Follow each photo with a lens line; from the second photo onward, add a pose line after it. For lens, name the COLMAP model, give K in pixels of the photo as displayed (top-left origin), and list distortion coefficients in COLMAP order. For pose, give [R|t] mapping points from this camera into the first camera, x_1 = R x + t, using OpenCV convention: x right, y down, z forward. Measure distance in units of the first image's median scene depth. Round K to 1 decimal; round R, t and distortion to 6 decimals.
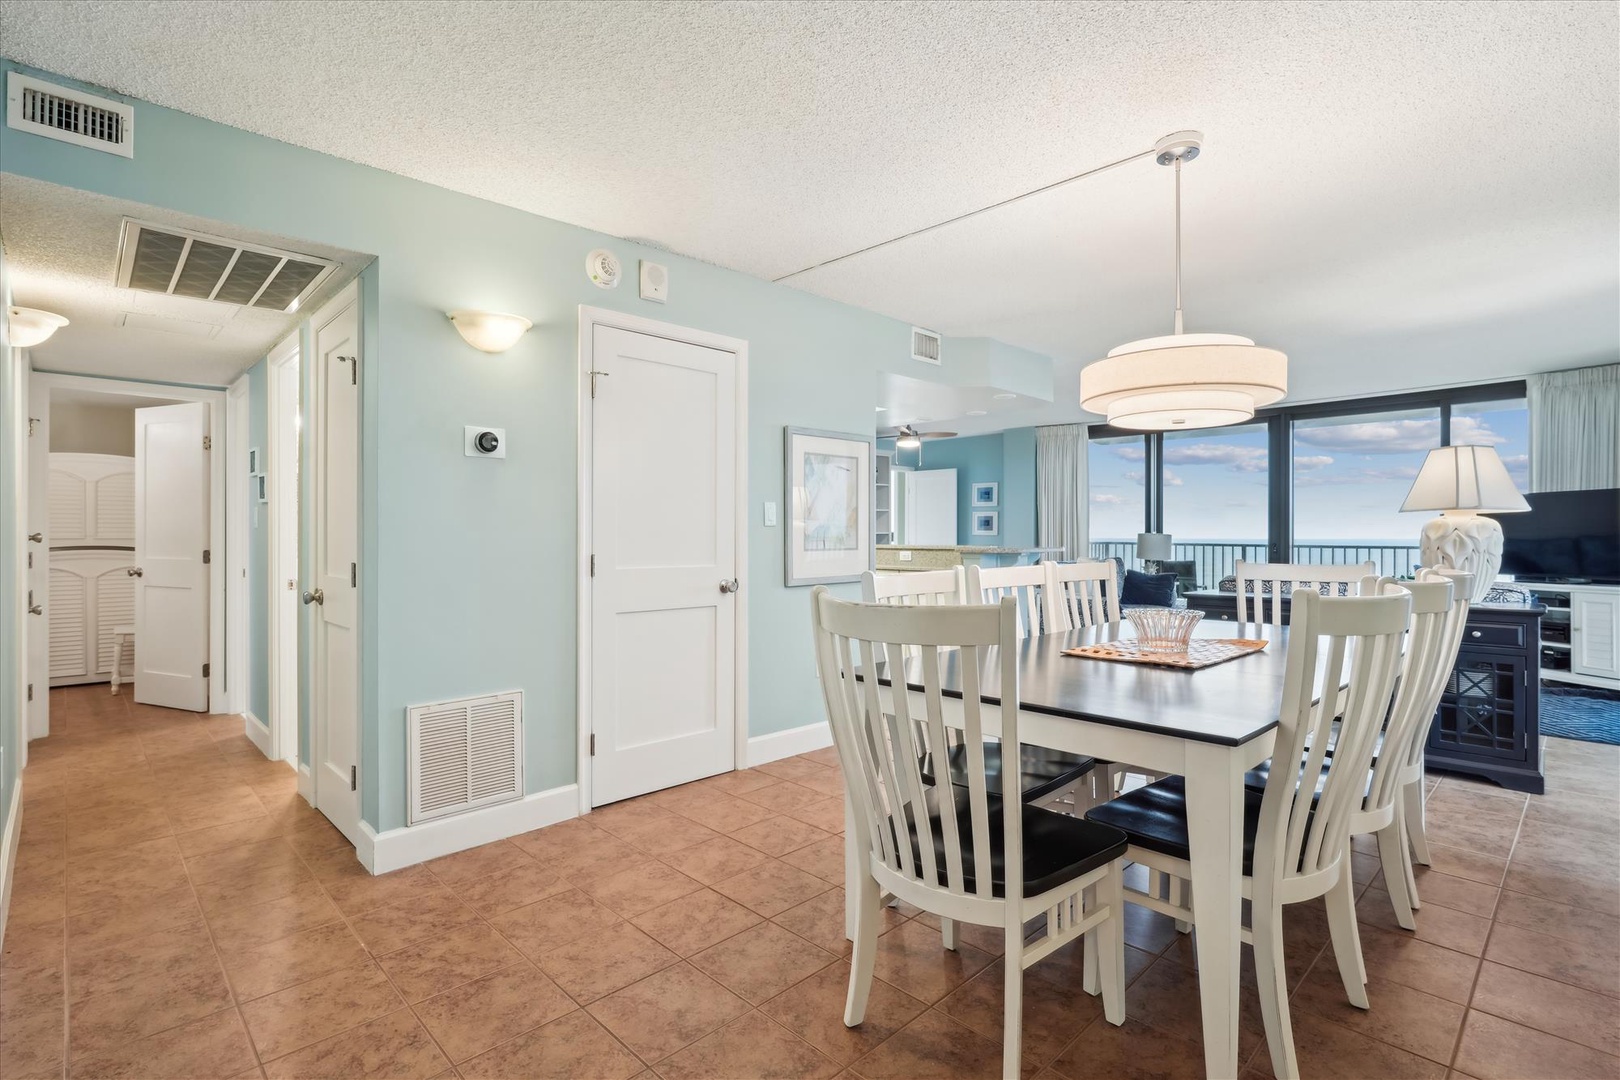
lens RADIAL K [[778.5, 0, 816.9], [0, 778.5, 540.9], [0, 0, 1]] dist [-0.004642, 0.000609]
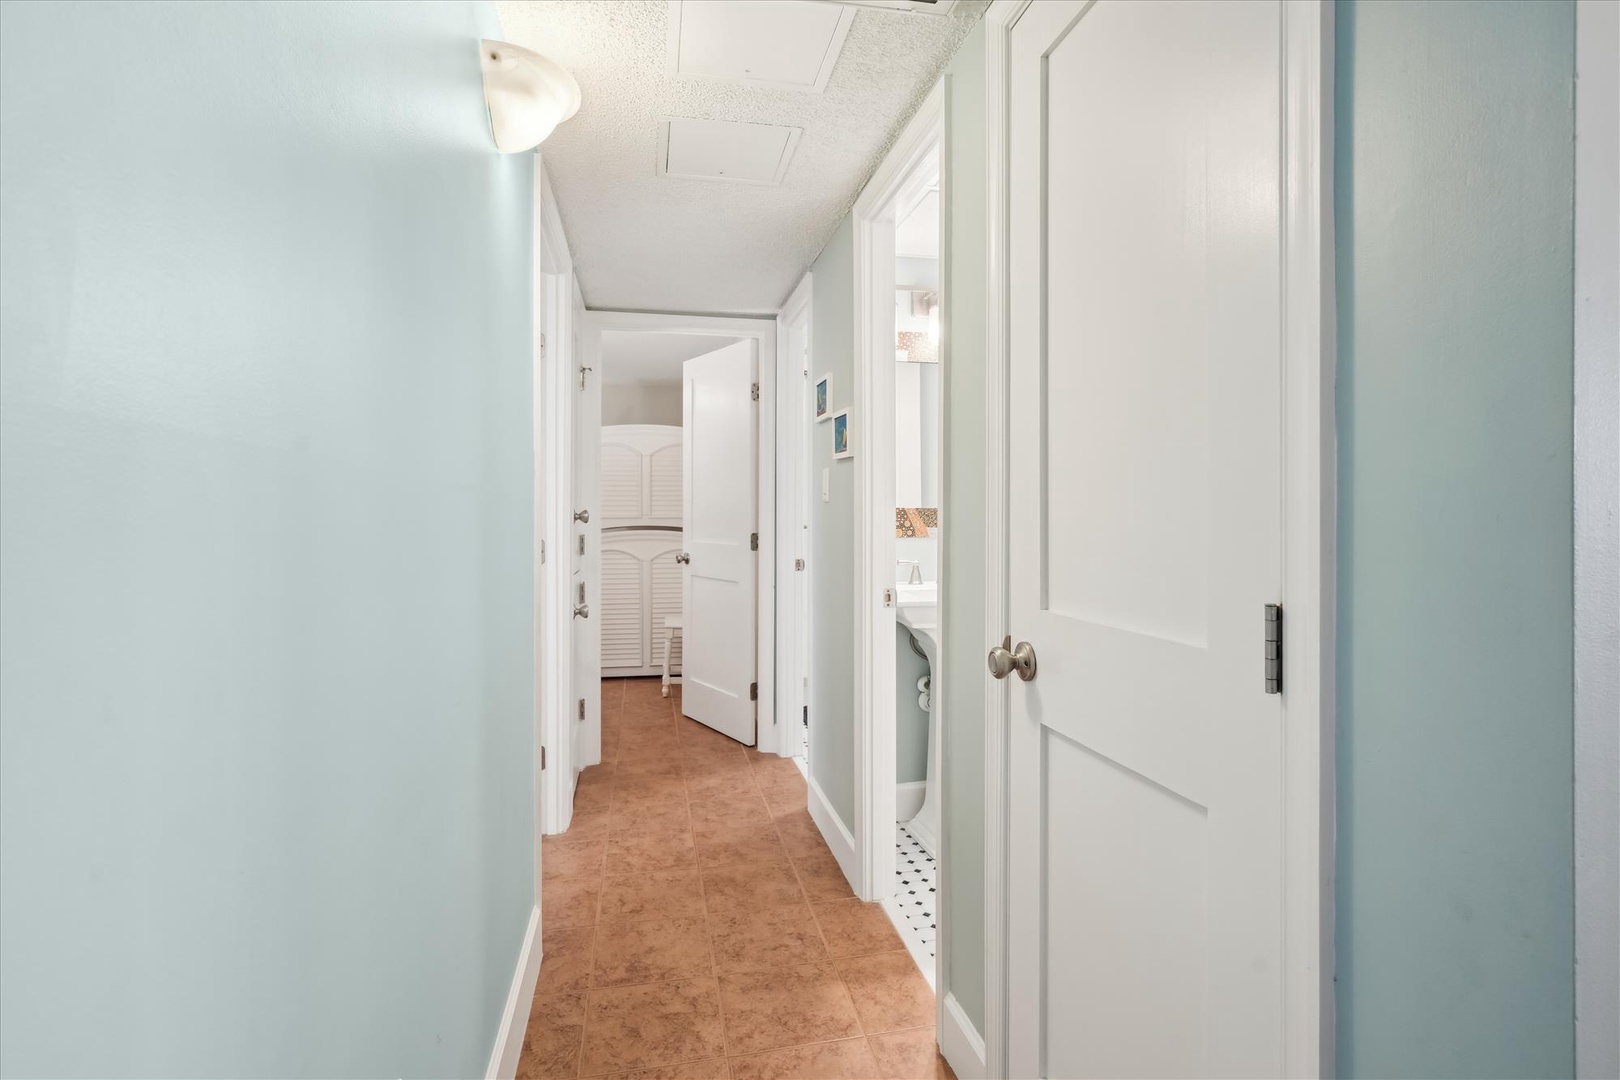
lens RADIAL K [[778.5, 0, 806.8], [0, 778.5, 529.3], [0, 0, 1]] dist [-0.004642, 0.000609]
pose [[0.844578, 0.008938, -0.535358, -0.362535], [-0.002414, 0.999914, 0.012885, -0.001495], [0.535427, -0.009590, 0.844527, 0.415244]]
